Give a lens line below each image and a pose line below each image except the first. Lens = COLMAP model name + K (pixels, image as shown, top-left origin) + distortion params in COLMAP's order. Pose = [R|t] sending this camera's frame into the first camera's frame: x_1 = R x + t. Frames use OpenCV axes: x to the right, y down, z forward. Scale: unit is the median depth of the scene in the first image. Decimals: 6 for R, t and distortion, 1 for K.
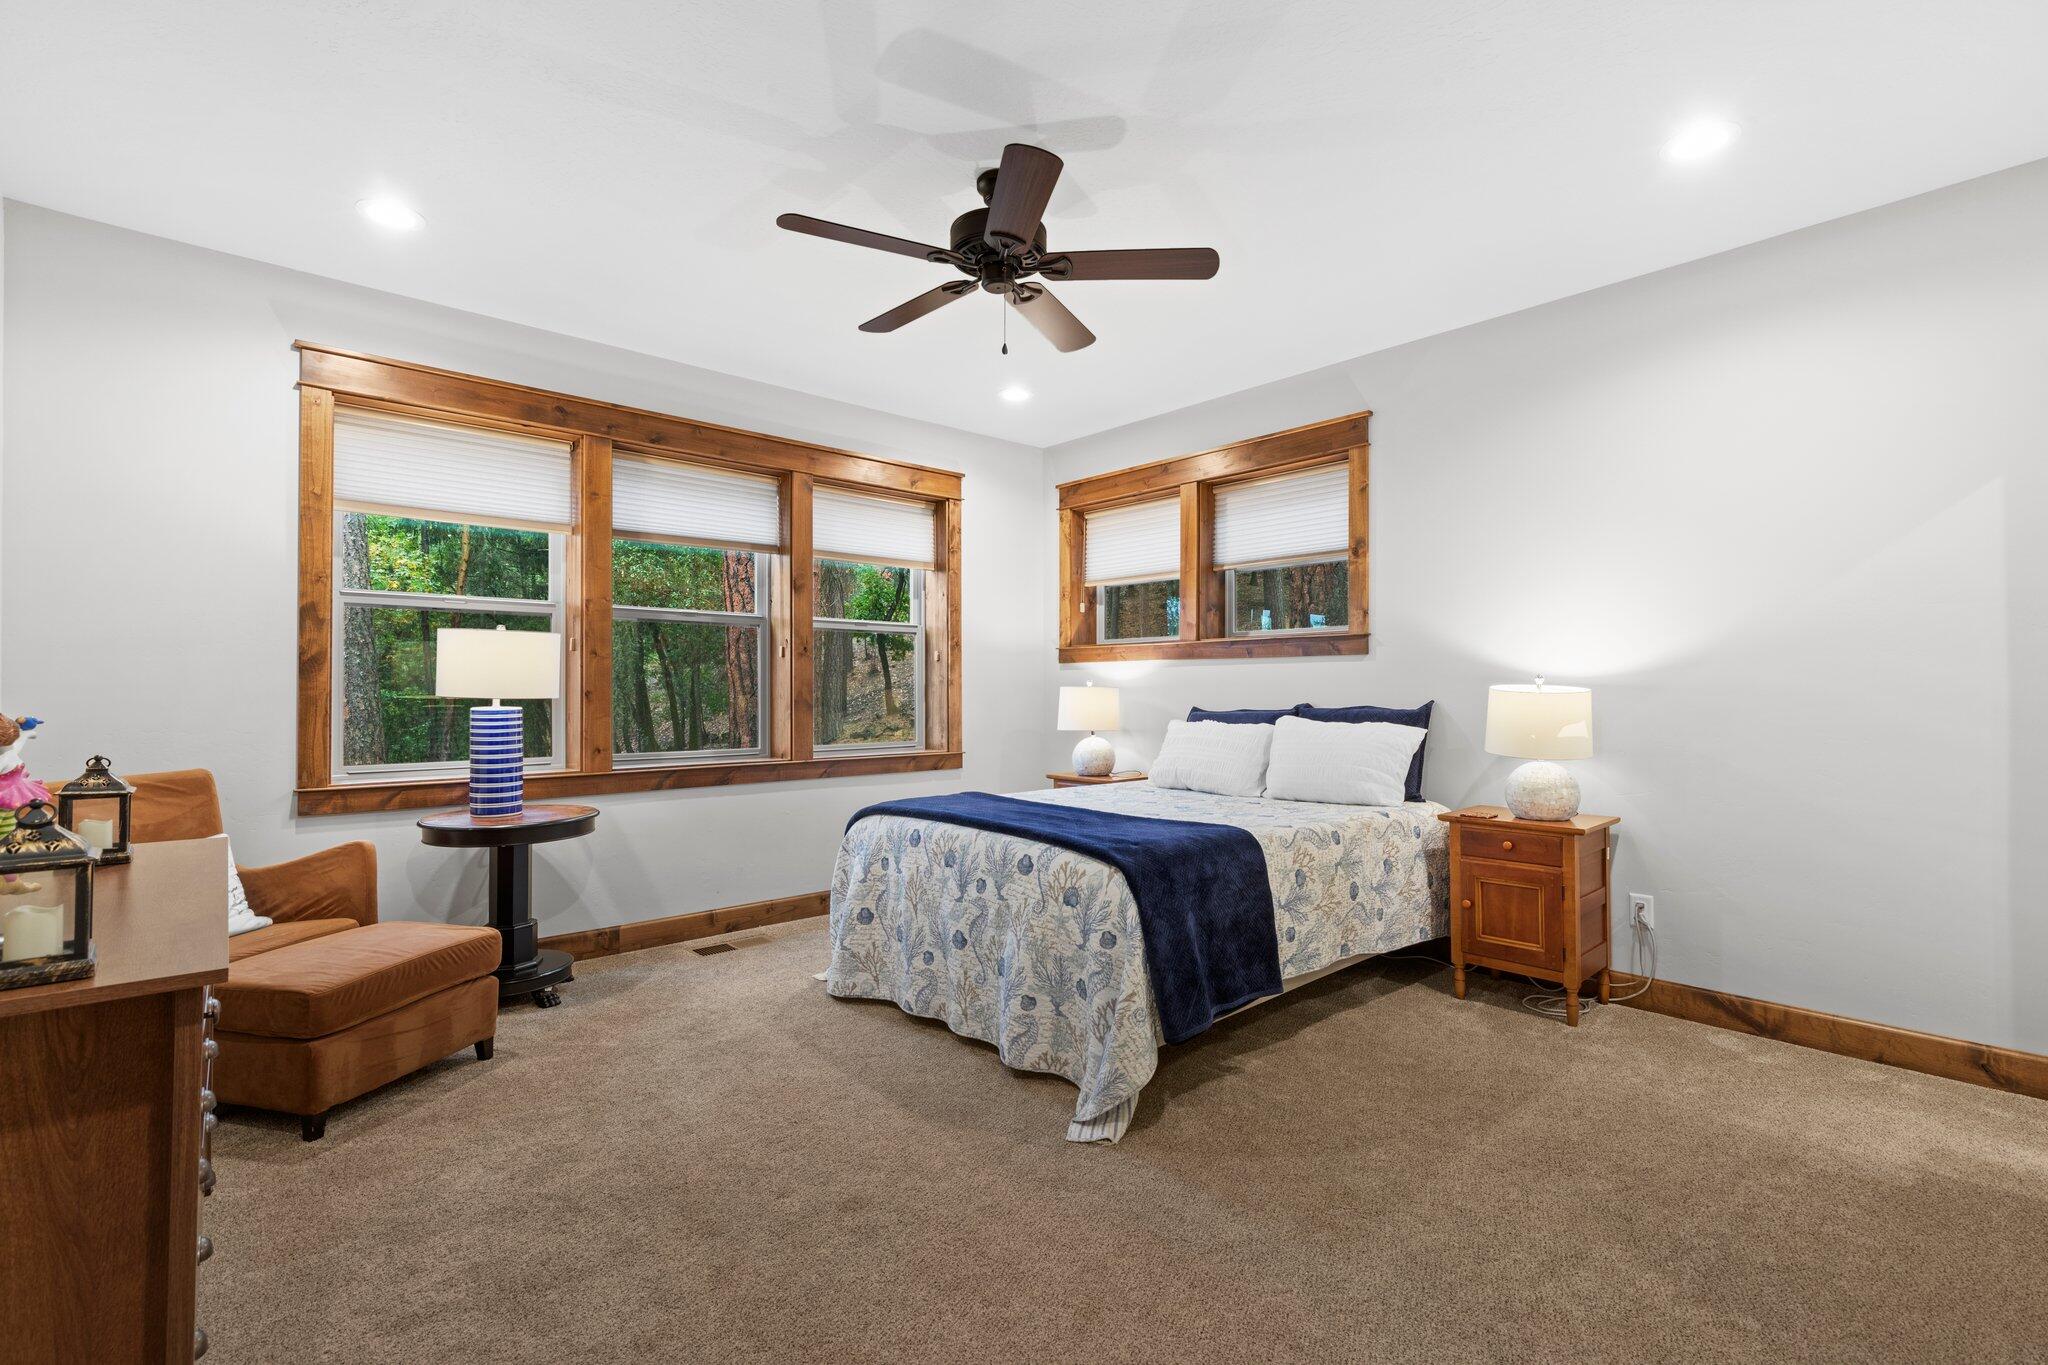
lens RADIAL K [[914.8, 0, 1036.0], [0, 914.8, 686.2], [0, 0, 1]] dist [0.003640, -0.001127]
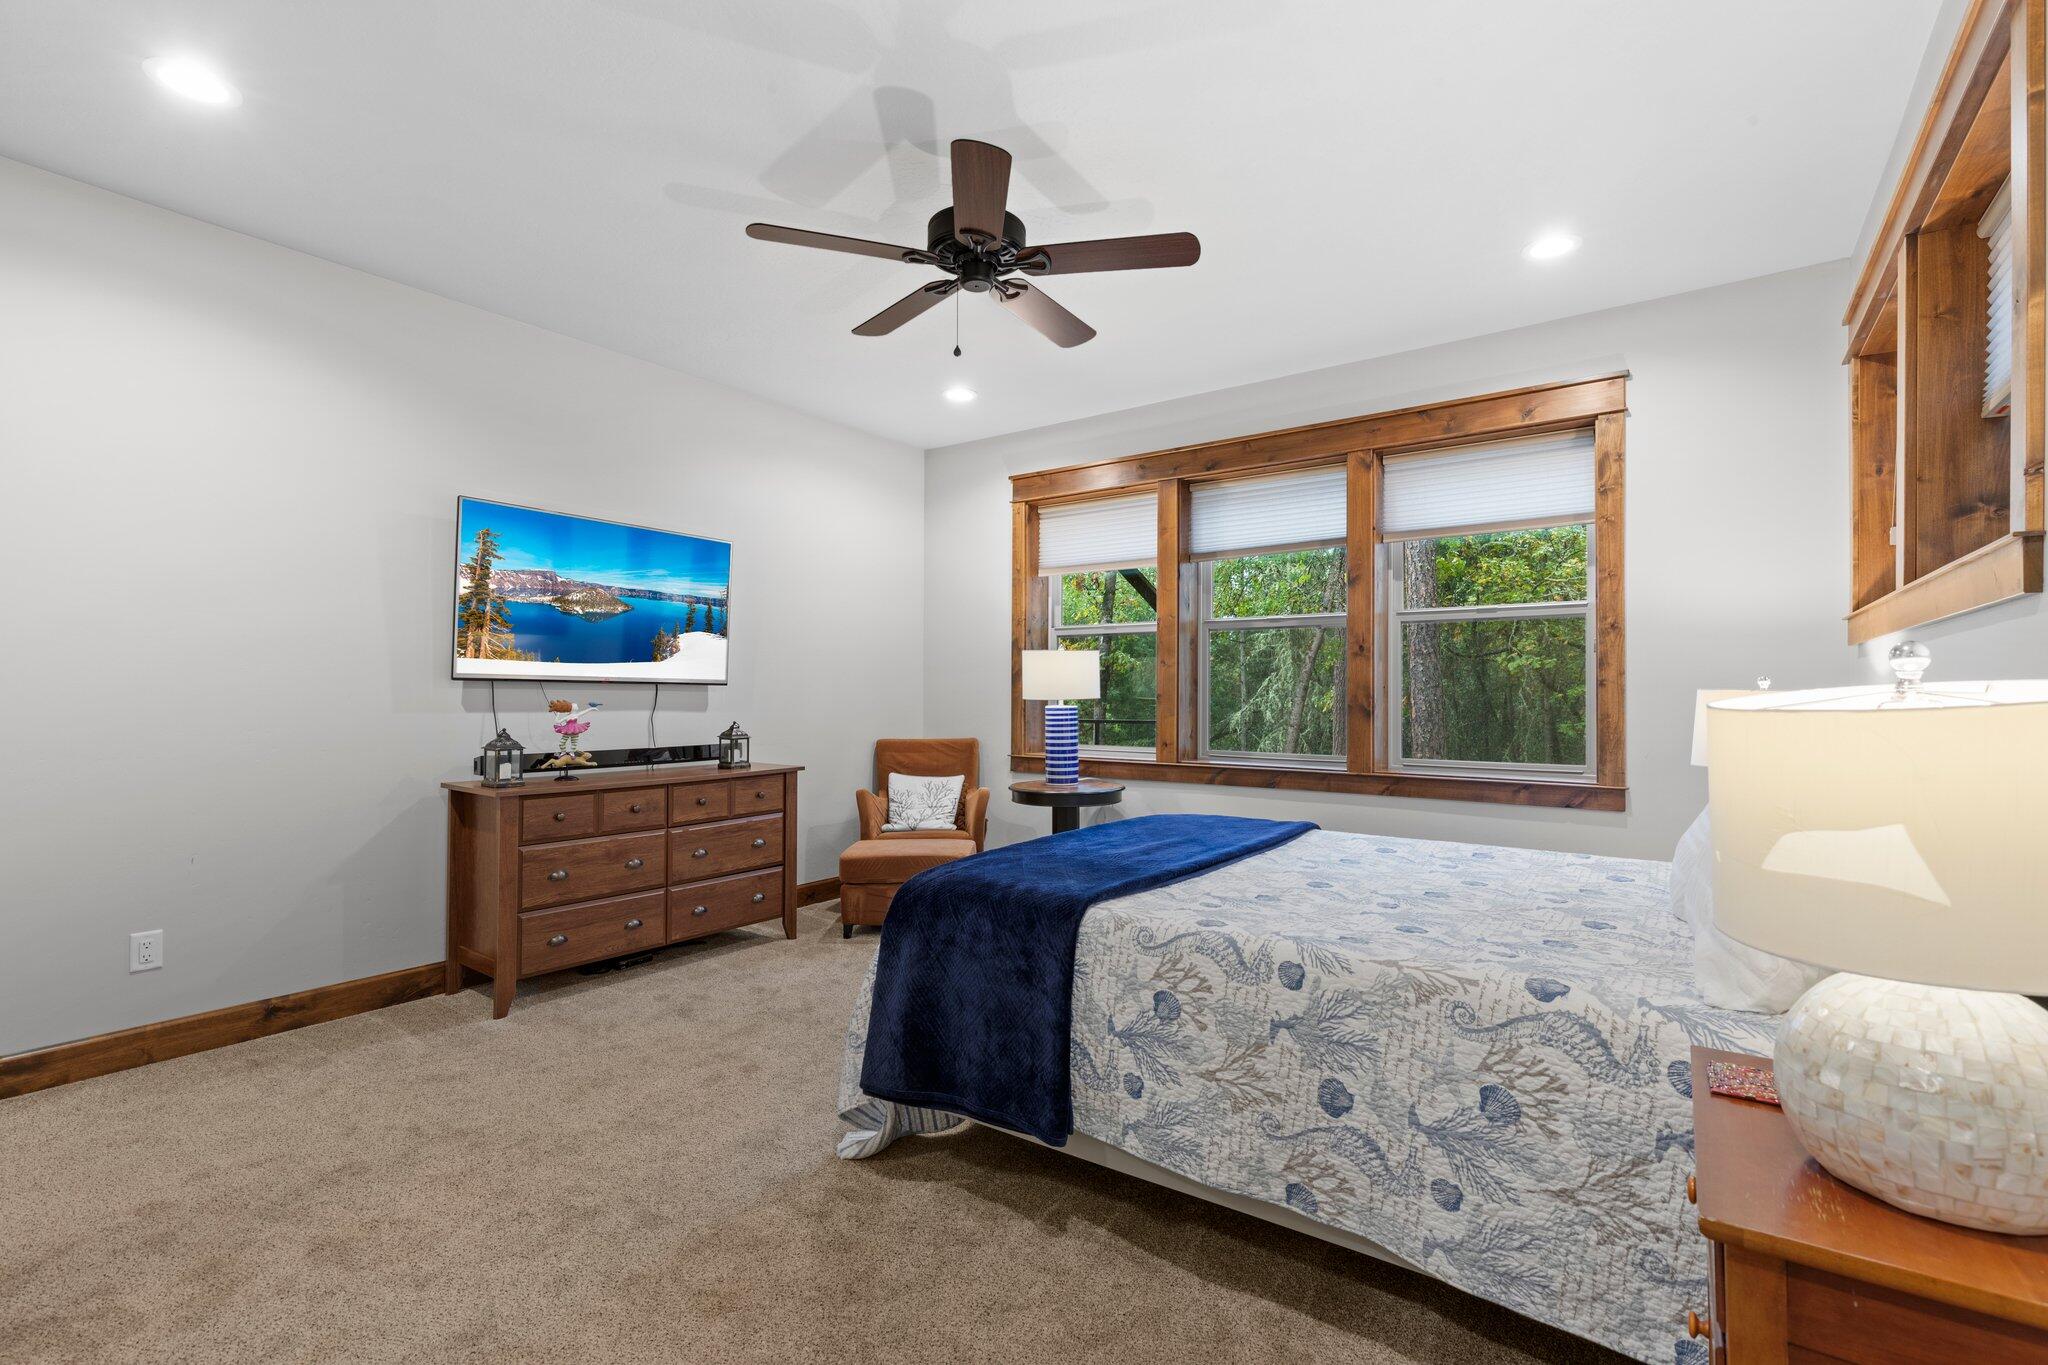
lens RADIAL K [[914.8, 0, 1038.2], [0, 914.8, 684.3], [0, 0, 1]] dist [0.003640, -0.001127]
pose [[0.212315, -0.007144, -0.977175, 0.757153], [0.002281, 0.999974, -0.006815, 0.000515], [0.977199, -0.000782, 0.212325, 0.692147]]
